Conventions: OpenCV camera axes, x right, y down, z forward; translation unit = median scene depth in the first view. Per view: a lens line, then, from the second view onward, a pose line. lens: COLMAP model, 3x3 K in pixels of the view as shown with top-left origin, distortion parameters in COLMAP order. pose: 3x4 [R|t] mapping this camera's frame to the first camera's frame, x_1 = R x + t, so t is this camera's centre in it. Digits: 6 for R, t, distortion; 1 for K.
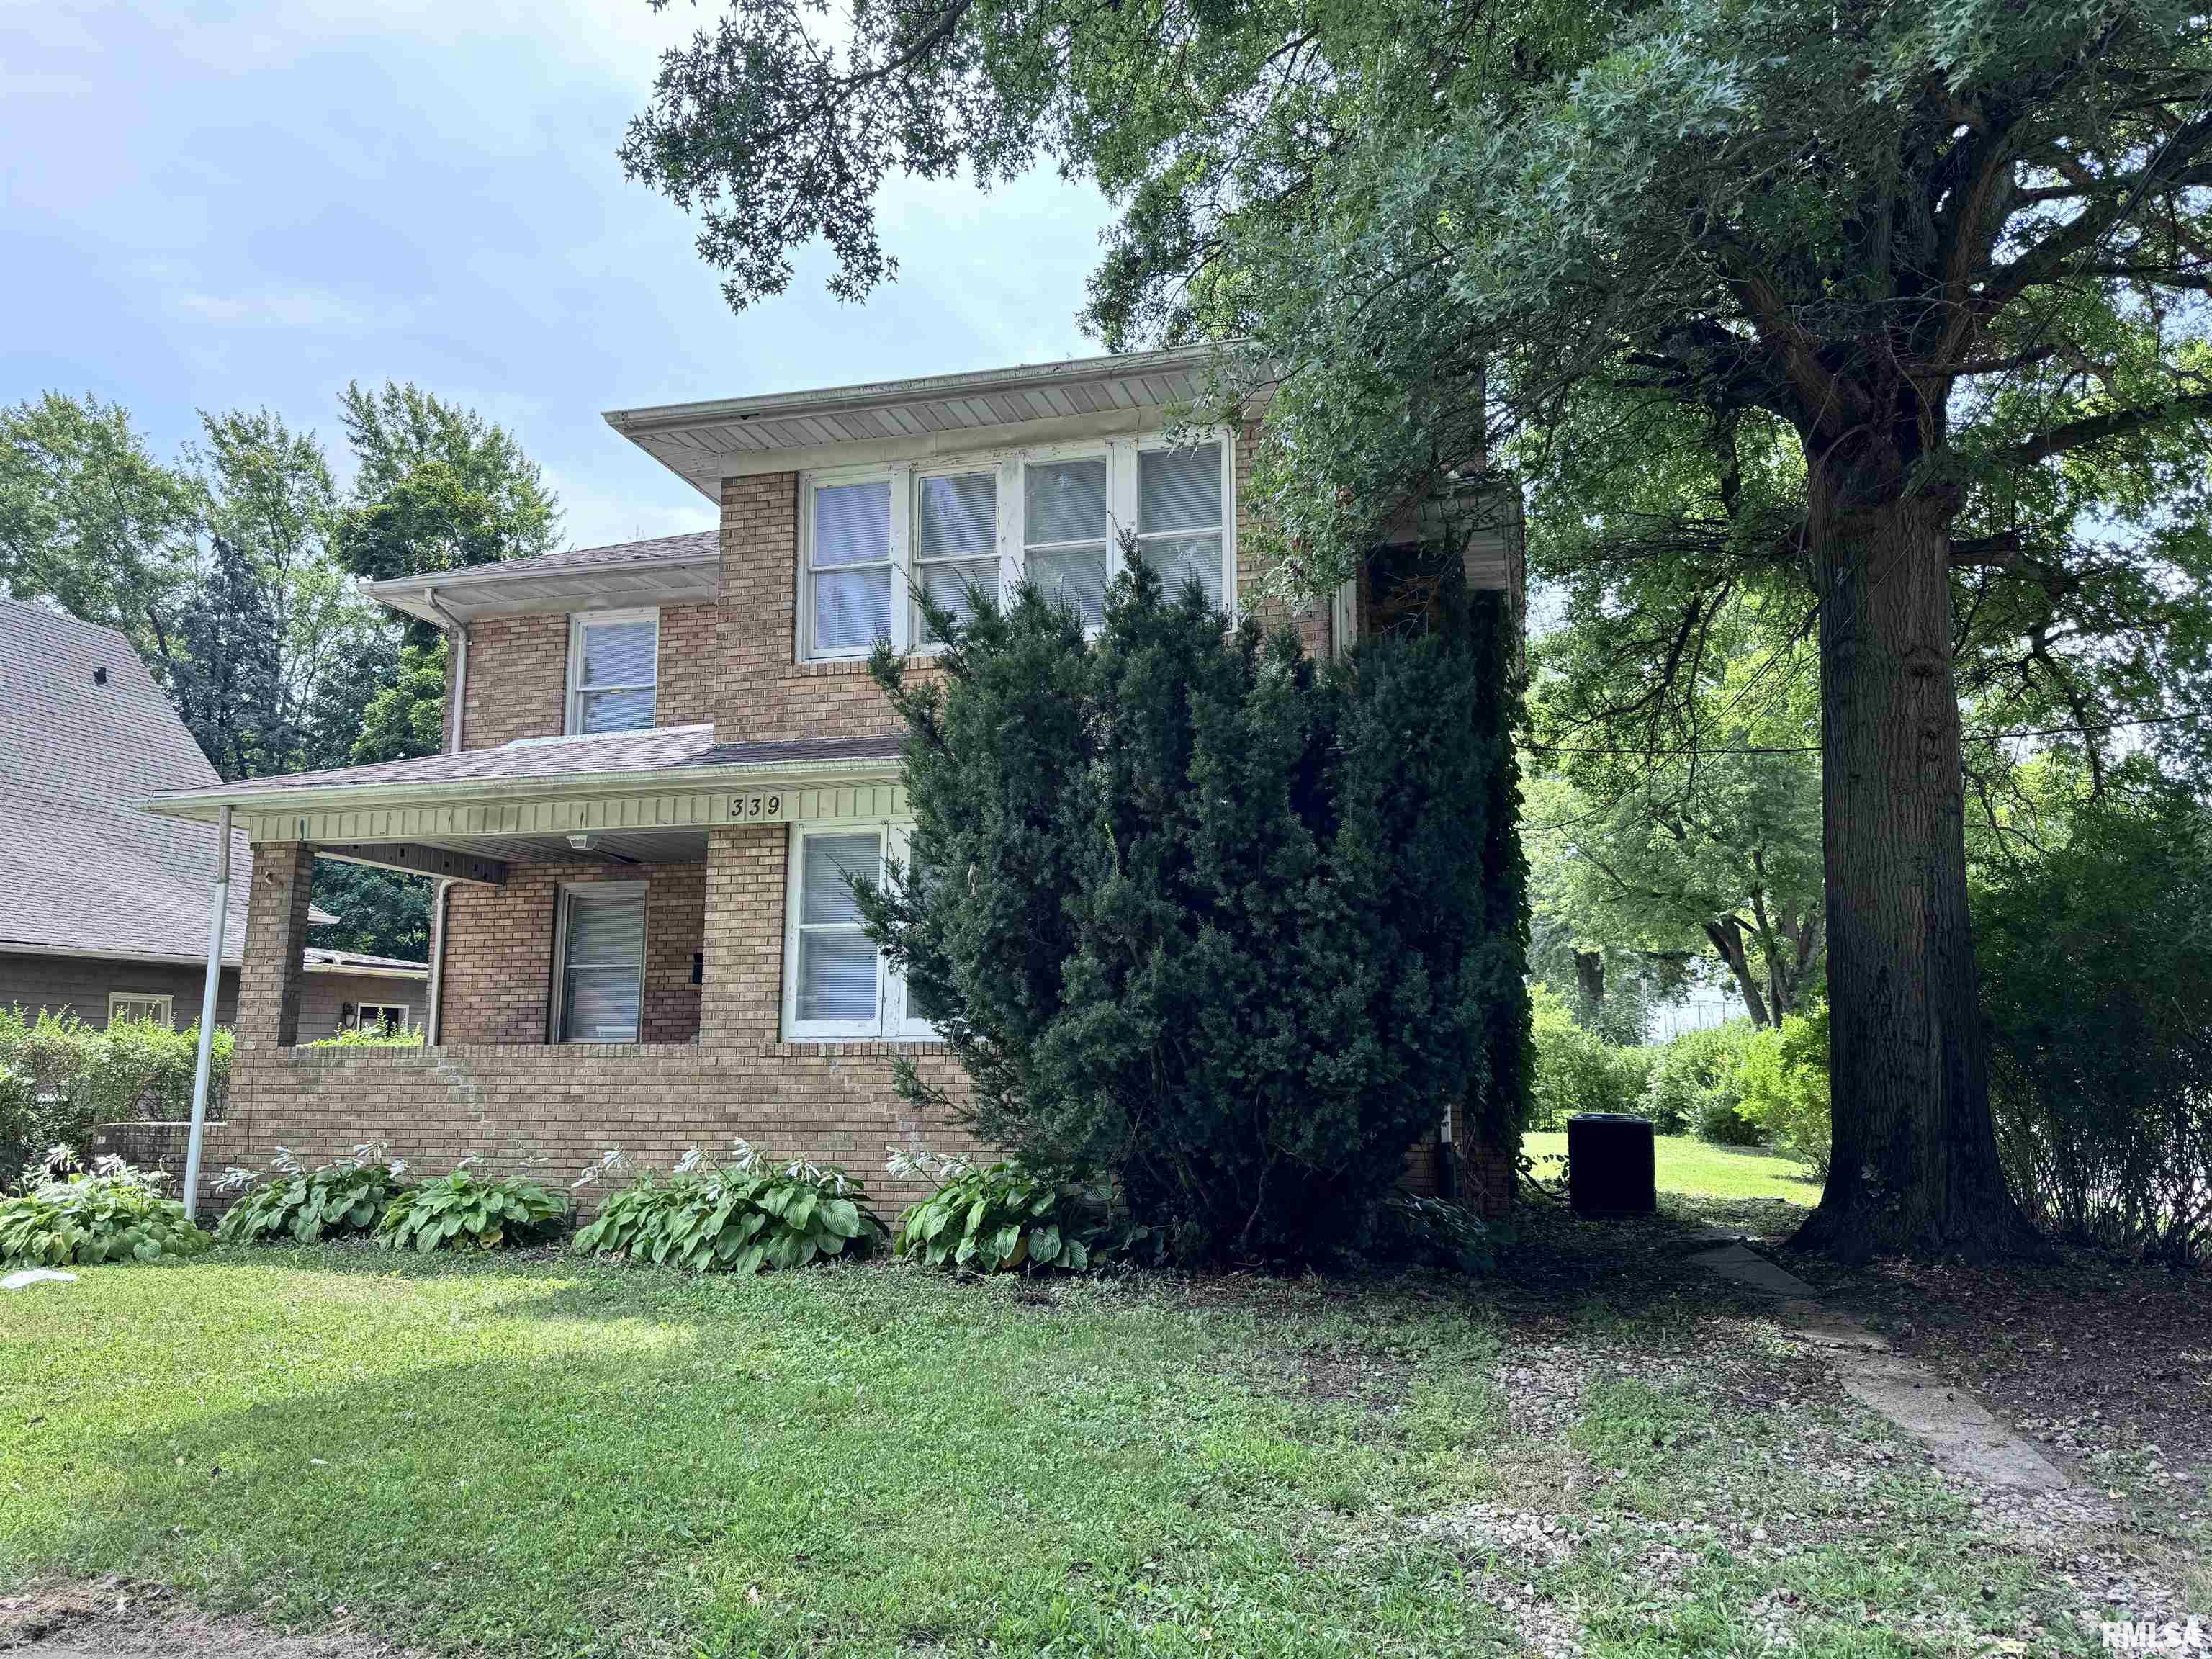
lens RADIAL K [[1550.3, 0, 1107.9], [0, 1550.3, 830.8], [0, 0, 1]] dist [0.025516, -0.048608]
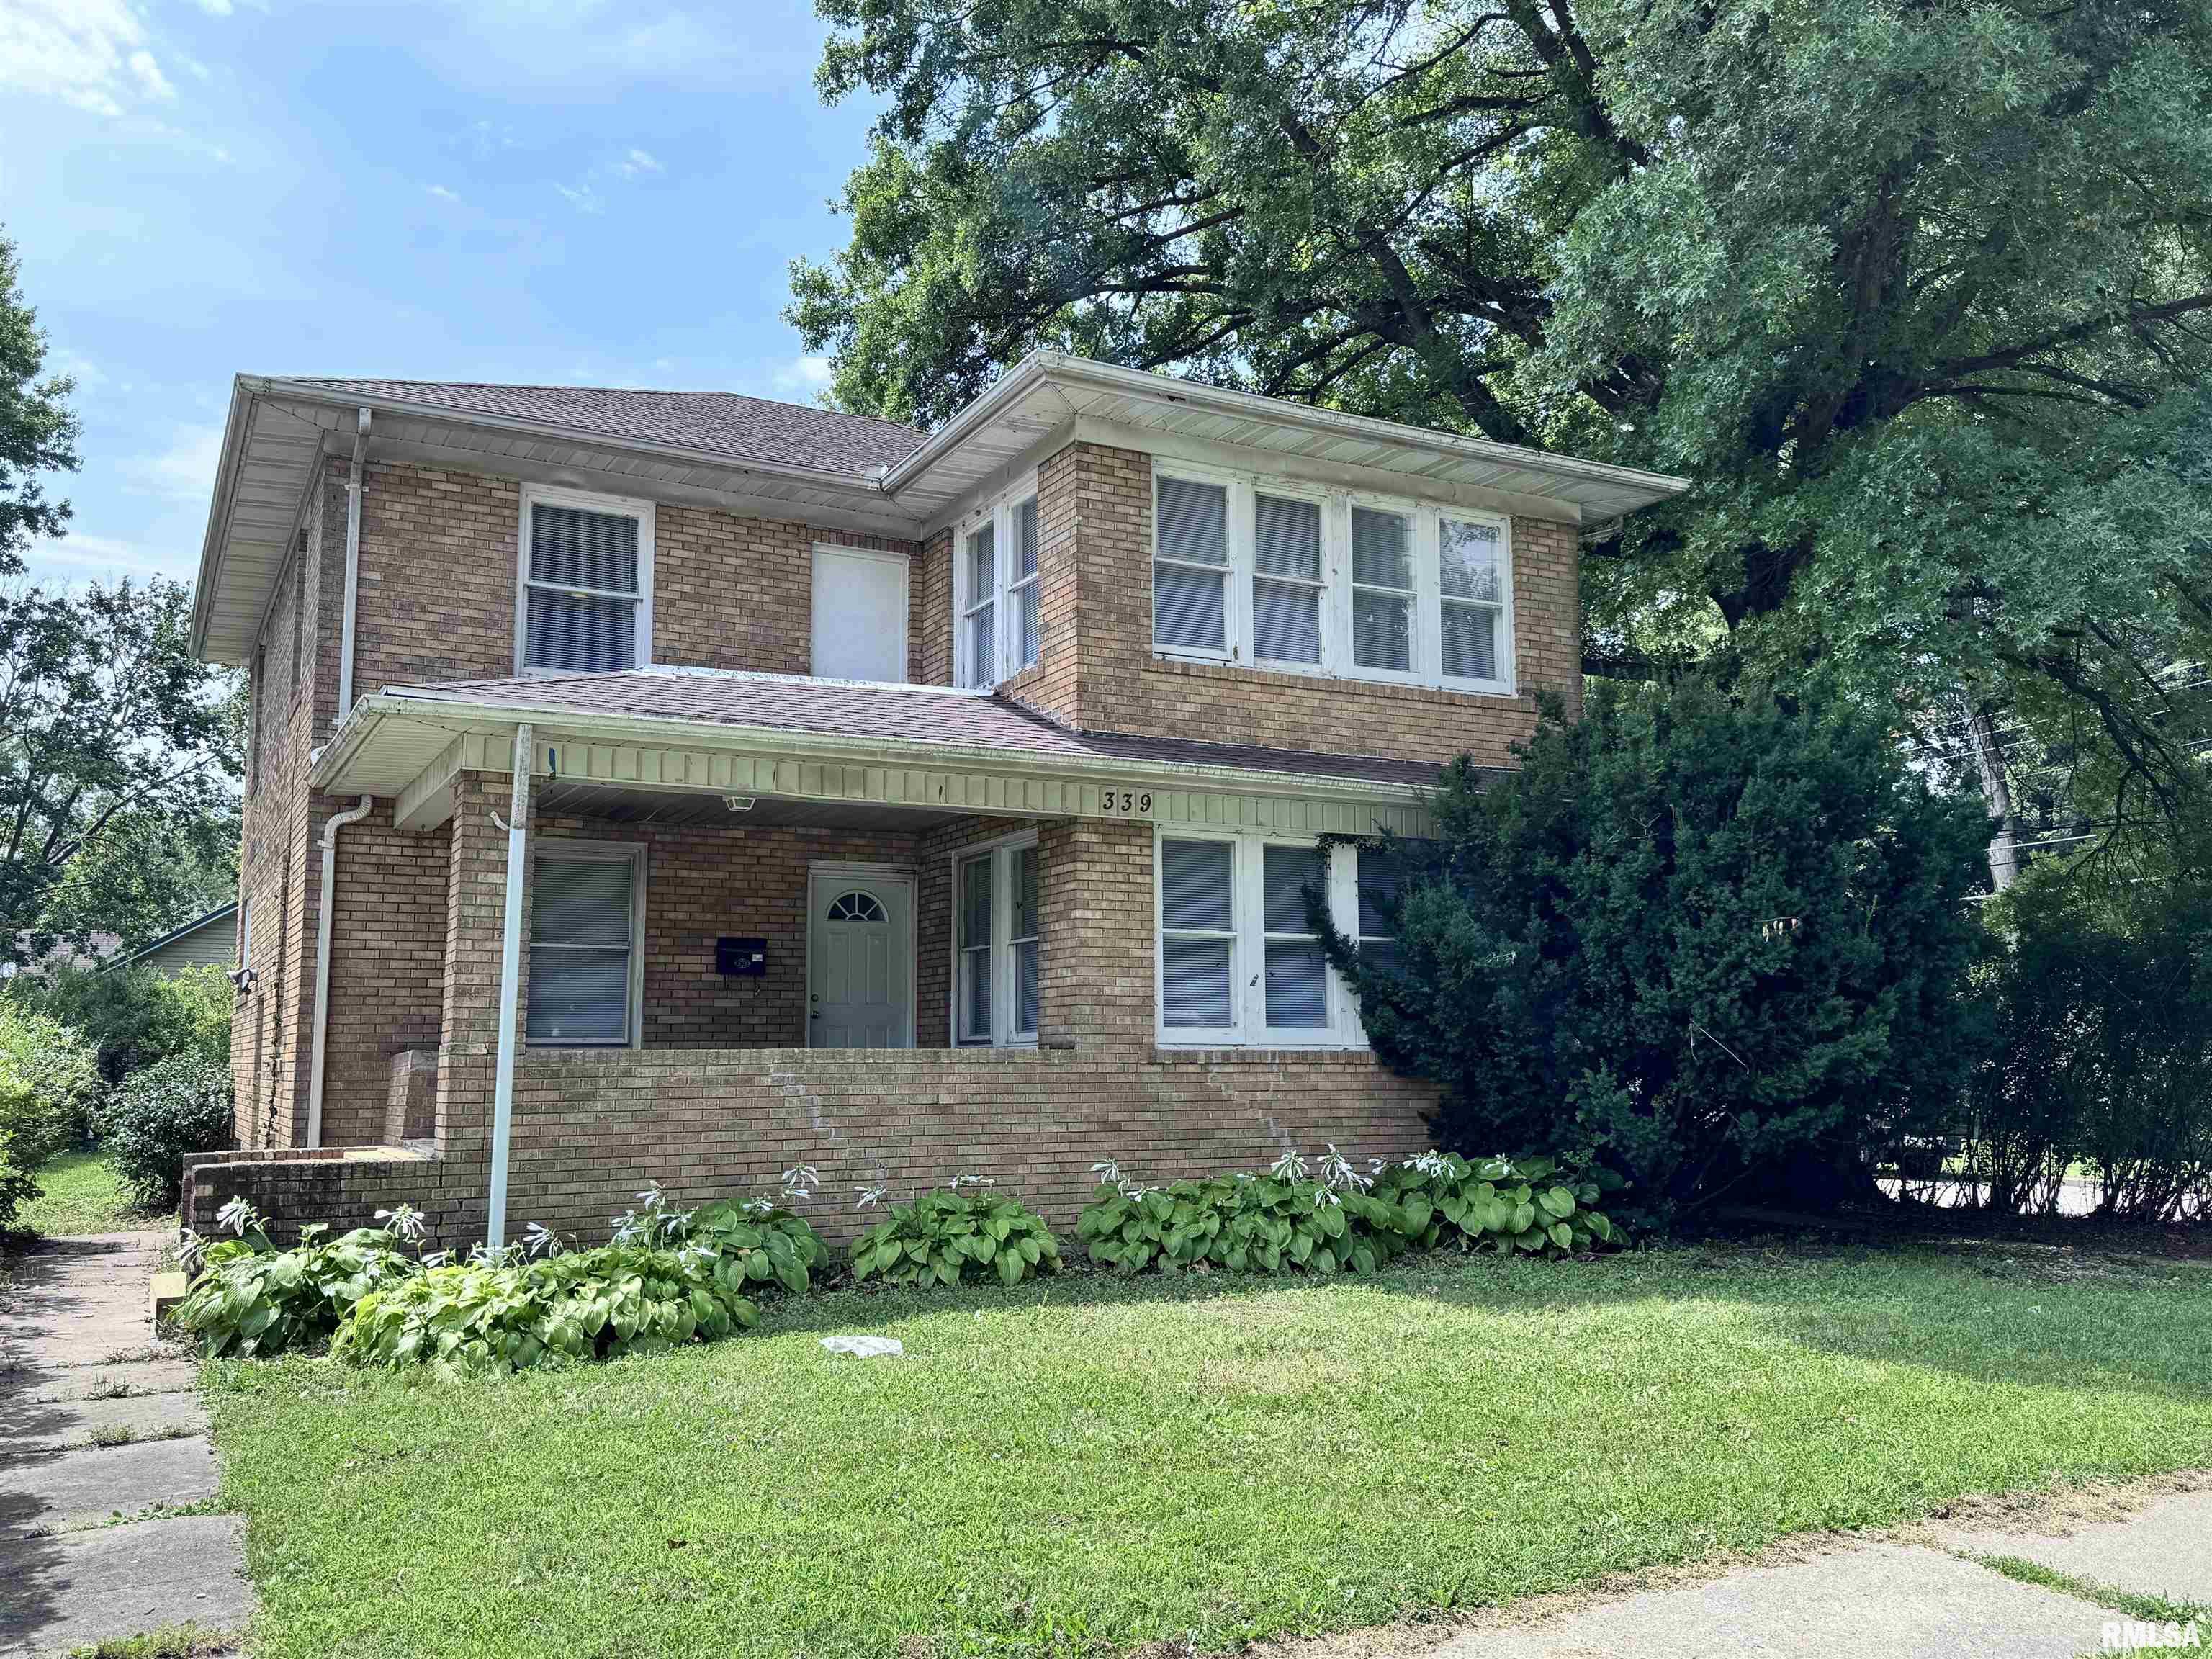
lens RADIAL K [[1829.3, 0, 1108.9], [0, 1829.3, 821.6], [0, 0, 1]] dist [0.092287, 0.002601]
pose [[0.735928, 0.089391, 0.671133, -0.991212], [-0.102687, 0.994515, -0.019863, 0.019825], [-0.669227, -0.054299, 0.741071, 0.171110]]
